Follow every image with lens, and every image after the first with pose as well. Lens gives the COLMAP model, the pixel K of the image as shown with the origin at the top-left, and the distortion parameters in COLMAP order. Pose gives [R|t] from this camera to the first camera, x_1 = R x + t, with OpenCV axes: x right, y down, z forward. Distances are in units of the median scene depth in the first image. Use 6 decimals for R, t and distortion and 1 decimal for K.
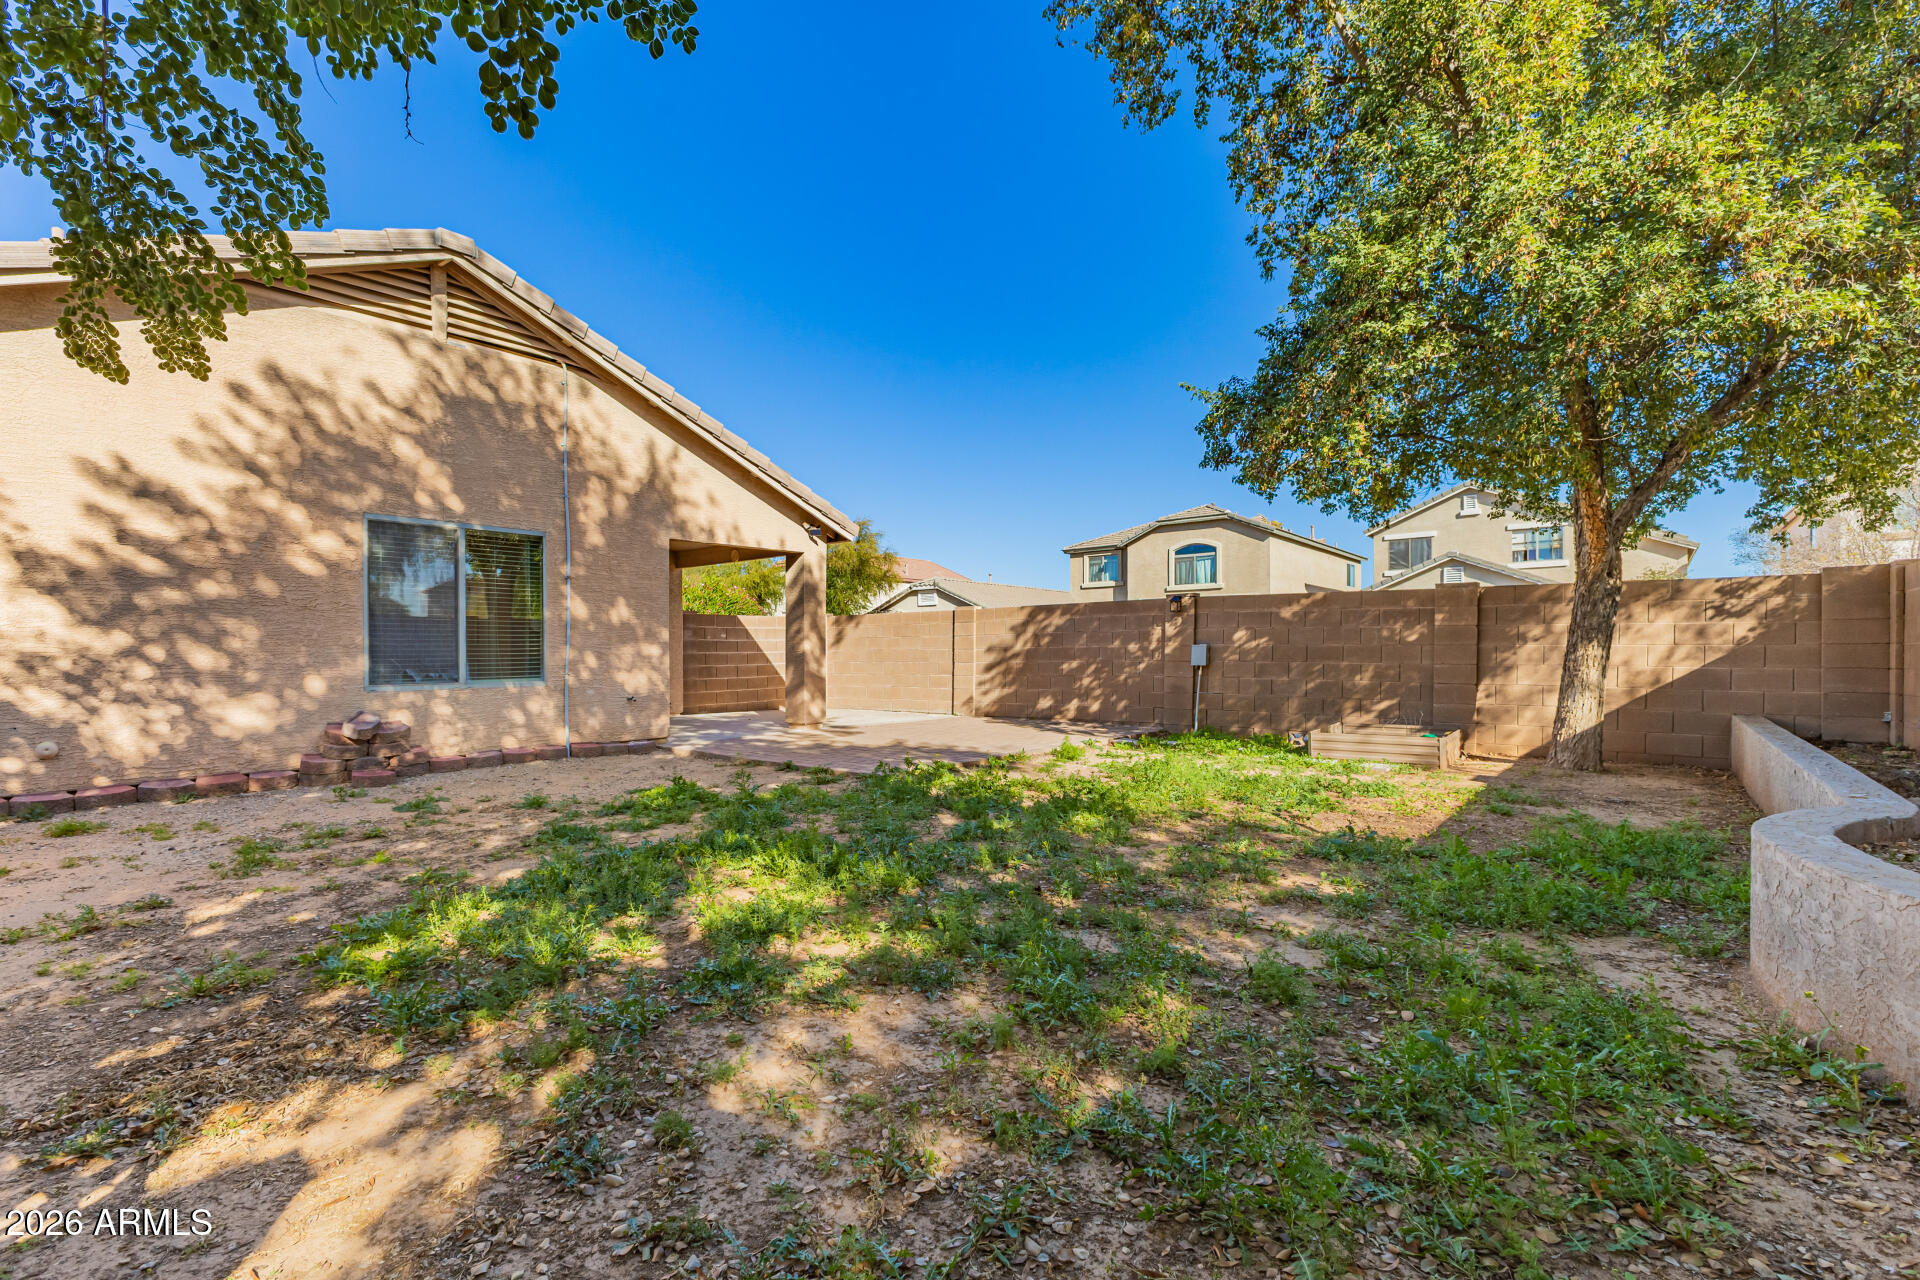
lens RADIAL K [[842.7, 0, 985.0], [0, 842.7, 663.2], [0, 0, 1]] dist [0.011604, -0.003054]
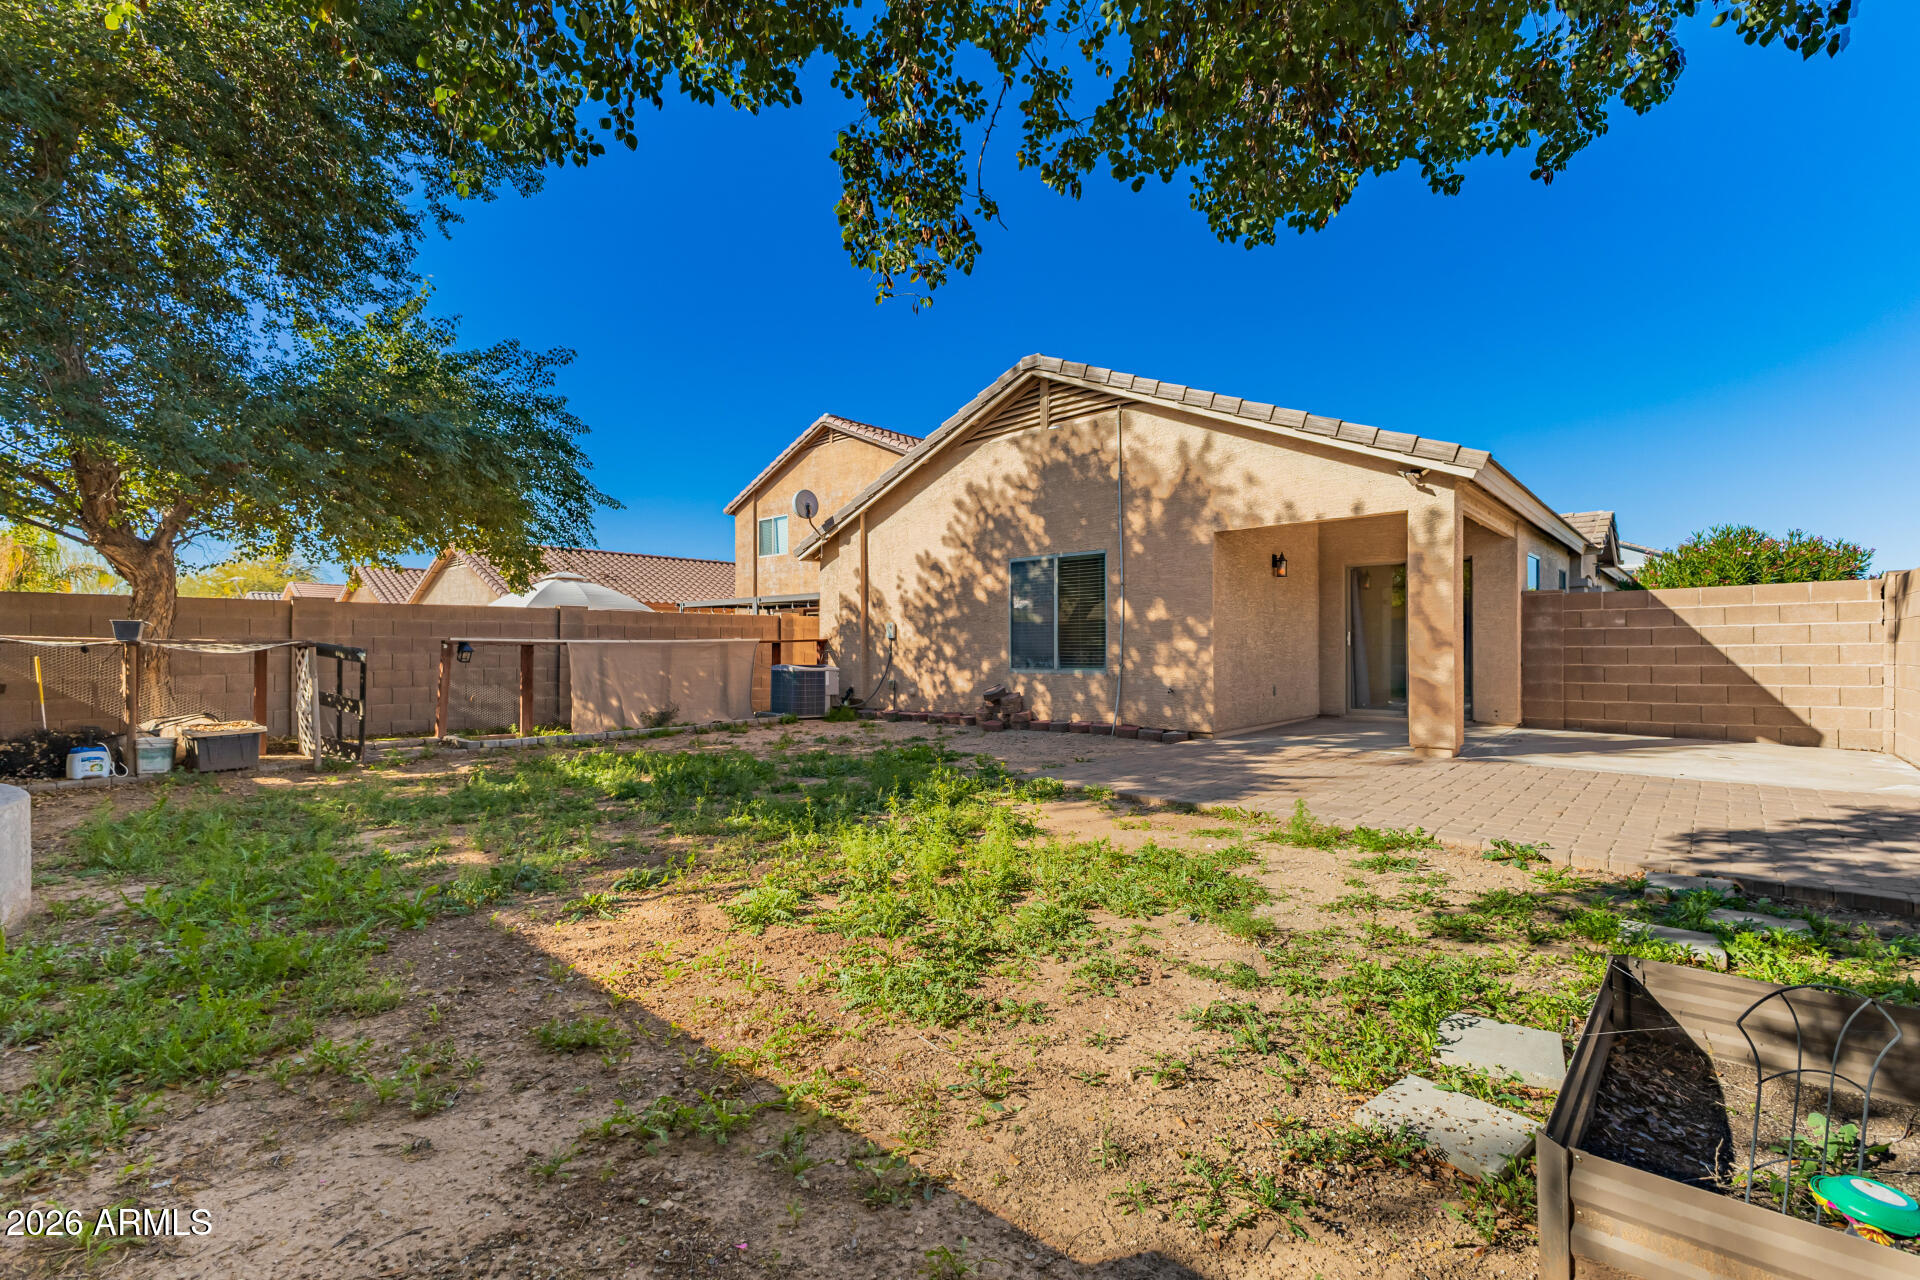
lens RADIAL K [[842.7, 0, 932.2], [0, 842.7, 651.7], [0, 0, 1]] dist [0.011604, -0.003054]
pose [[-0.104815, 0.014274, -0.994389, 0.701771], [-0.007705, 0.999855, 0.015165, -0.022605], [0.994462, 0.009252, -0.104690, 0.847064]]
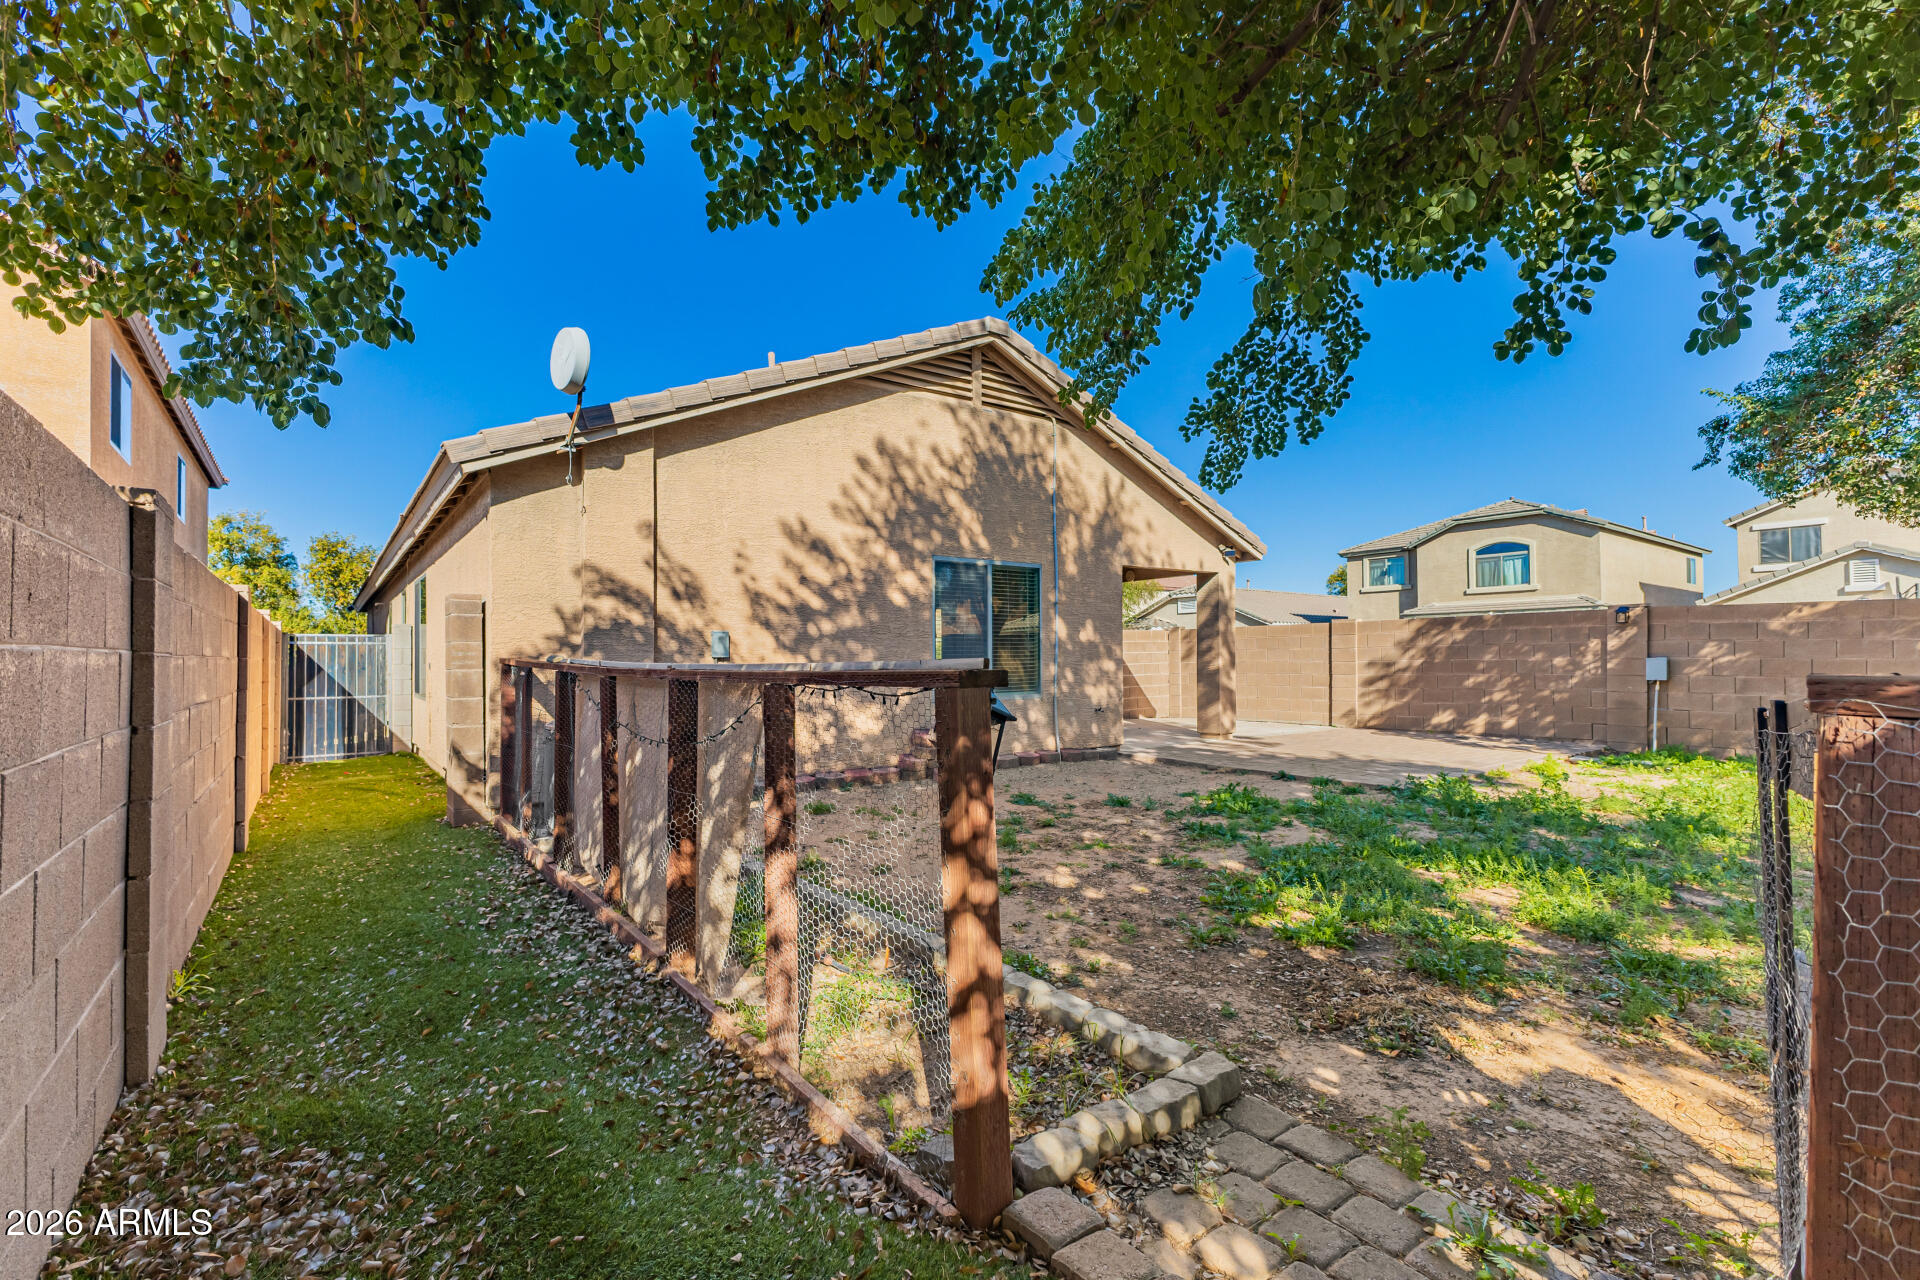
lens RADIAL K [[842.7, 0, 982.3], [0, 842.7, 639.7], [0, 0, 1]] dist [0.011604, -0.003054]
pose [[0.968711, -0.006755, -0.248101, -0.297366], [-0.001962, 0.999390, -0.034870, -0.011422], [0.248185, 0.034266, 0.968106, -0.120060]]
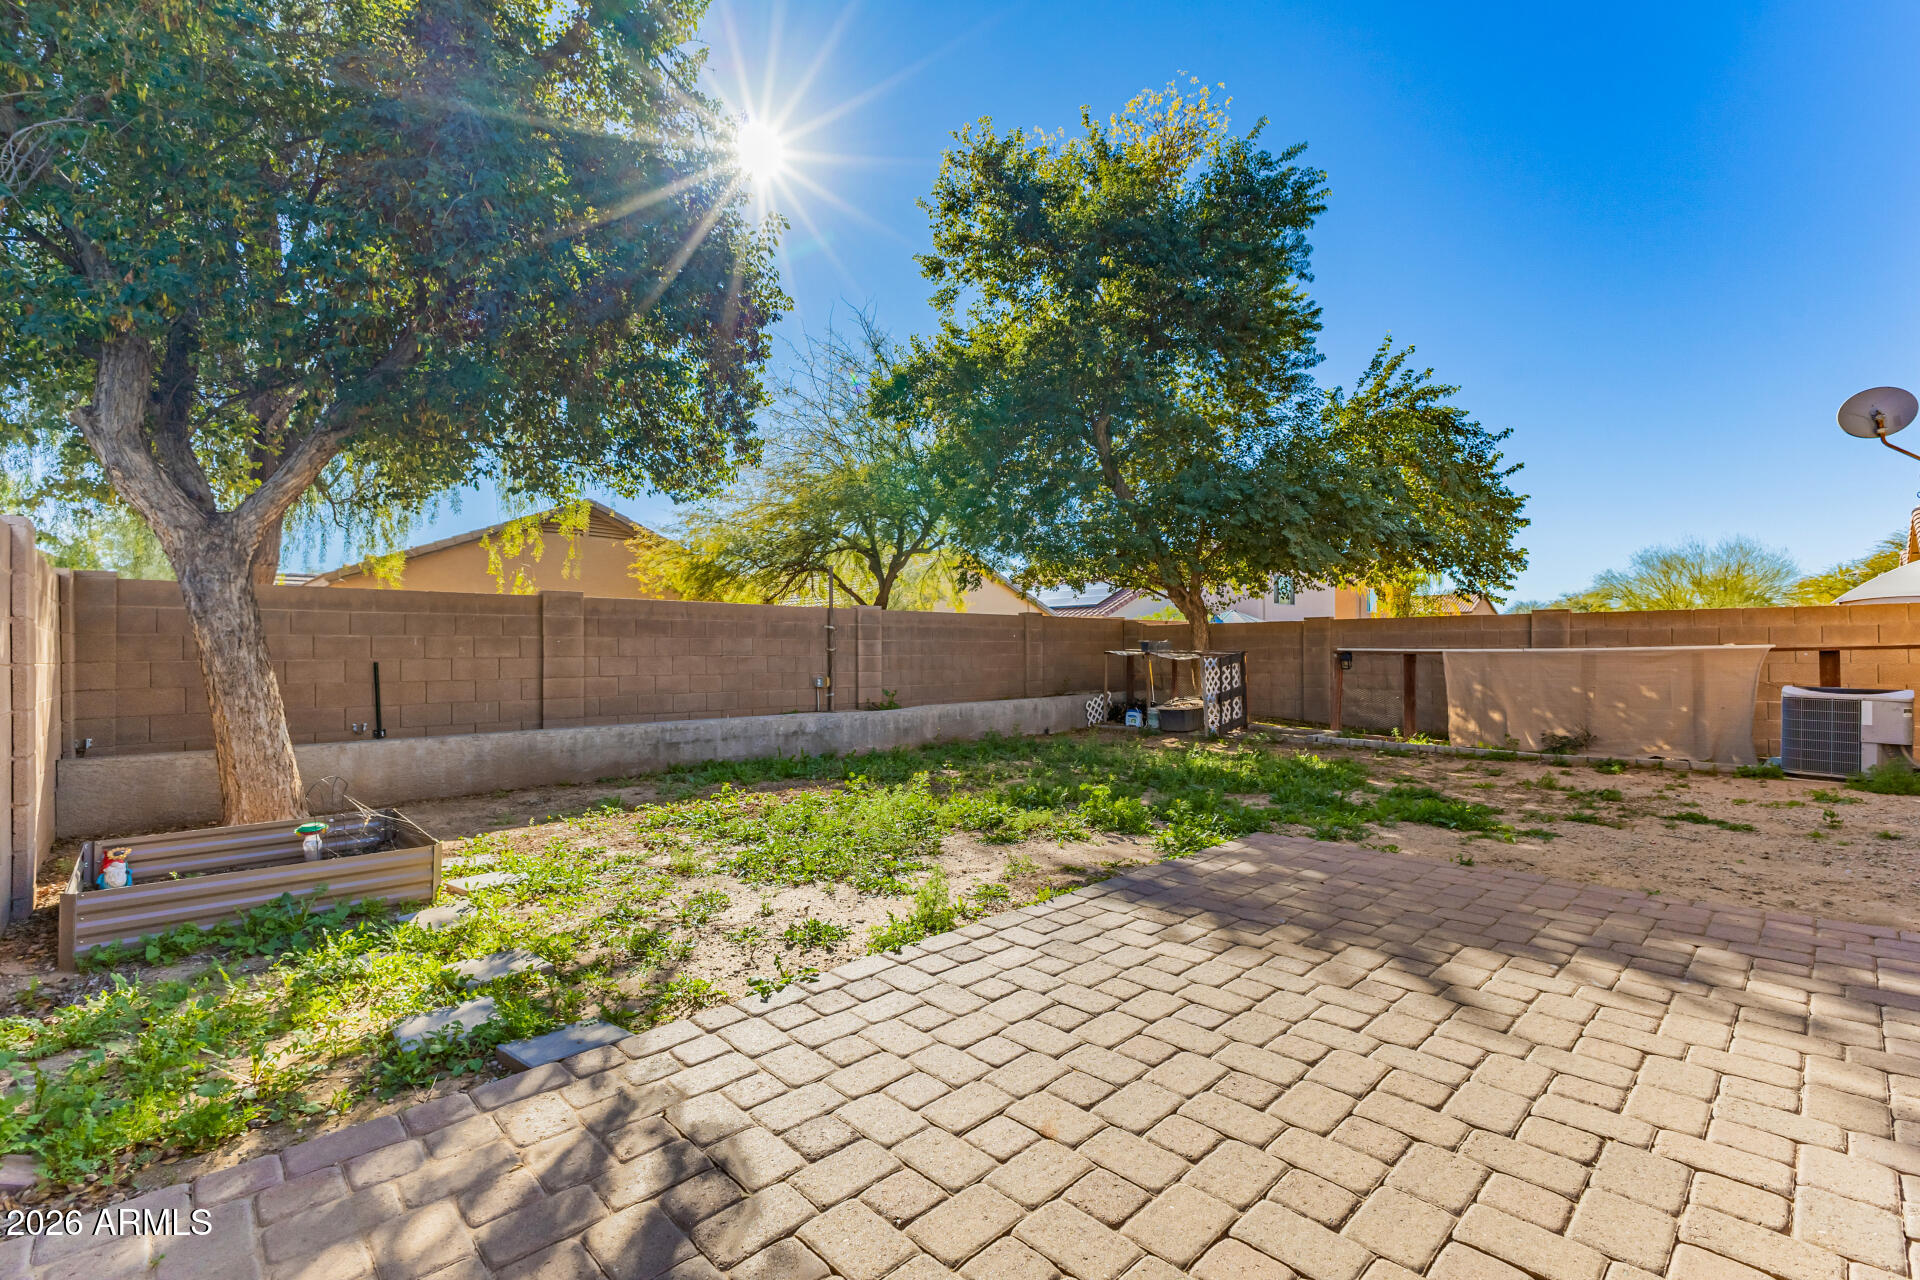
lens RADIAL K [[842.7, 0, 970.8], [0, 842.7, 649.9], [0, 0, 1]] dist [0.011604, -0.003054]
pose [[-0.990989, 0.008241, 0.133688, 0.025689], [0.009100, 0.999942, 0.005817, -0.027906], [-0.133632, 0.006982, -0.991006, 1.479965]]
